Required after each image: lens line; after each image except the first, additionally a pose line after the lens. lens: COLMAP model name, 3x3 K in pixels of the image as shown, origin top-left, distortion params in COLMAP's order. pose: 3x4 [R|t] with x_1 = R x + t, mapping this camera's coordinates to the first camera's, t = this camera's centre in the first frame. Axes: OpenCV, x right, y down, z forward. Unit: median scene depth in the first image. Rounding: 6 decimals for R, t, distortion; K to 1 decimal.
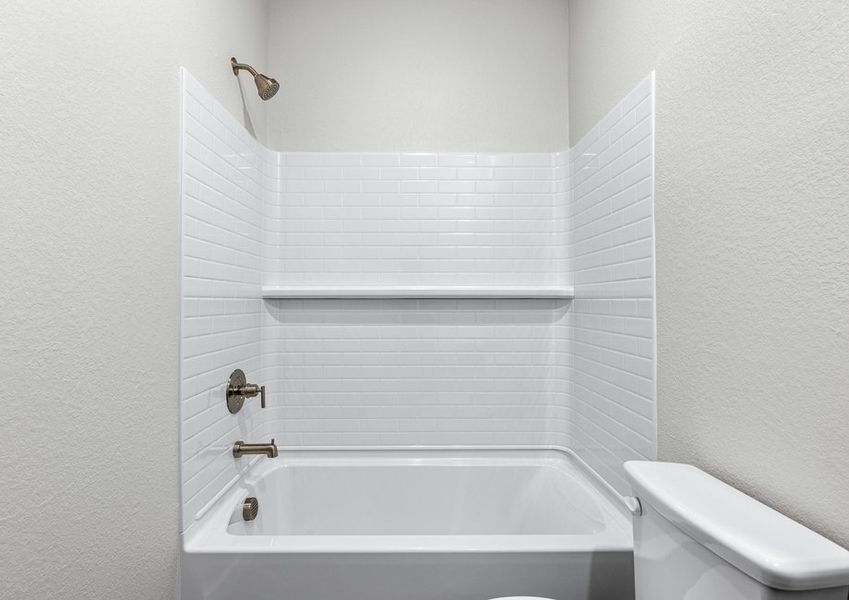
lens RADIAL K [[416.6, 0, 415.5], [0, 416.6, 295.8], [0, 0, 1]] dist [0.000242, 0.000074]
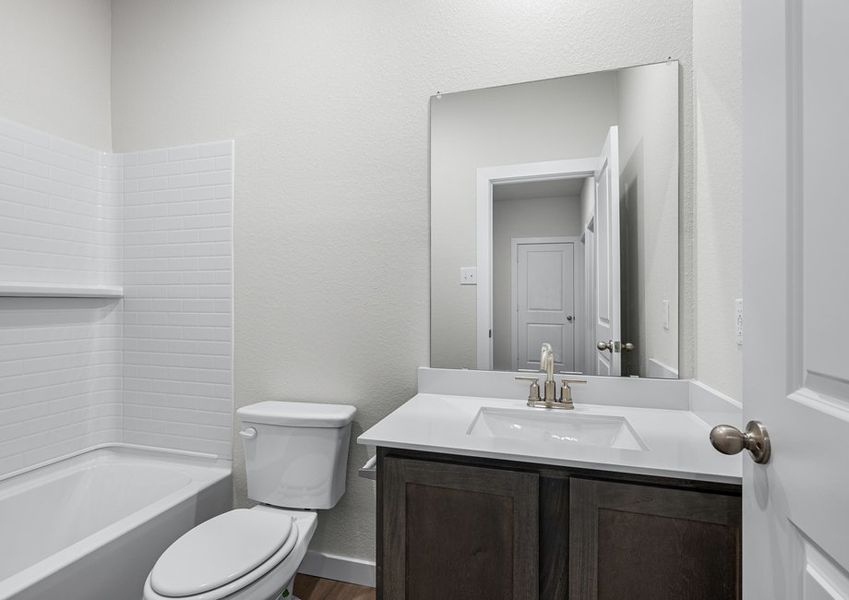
lens RADIAL K [[416.6, 0, 415.5], [0, 416.6, 295.8], [0, 0, 1]] dist [0.000242, 0.000074]
pose [[0.284600, 0.014860, 0.958531, -0.415435], [-0.018162, 0.999784, -0.010107, -0.001105], [-0.958474, -0.014532, 0.284809, -0.008061]]
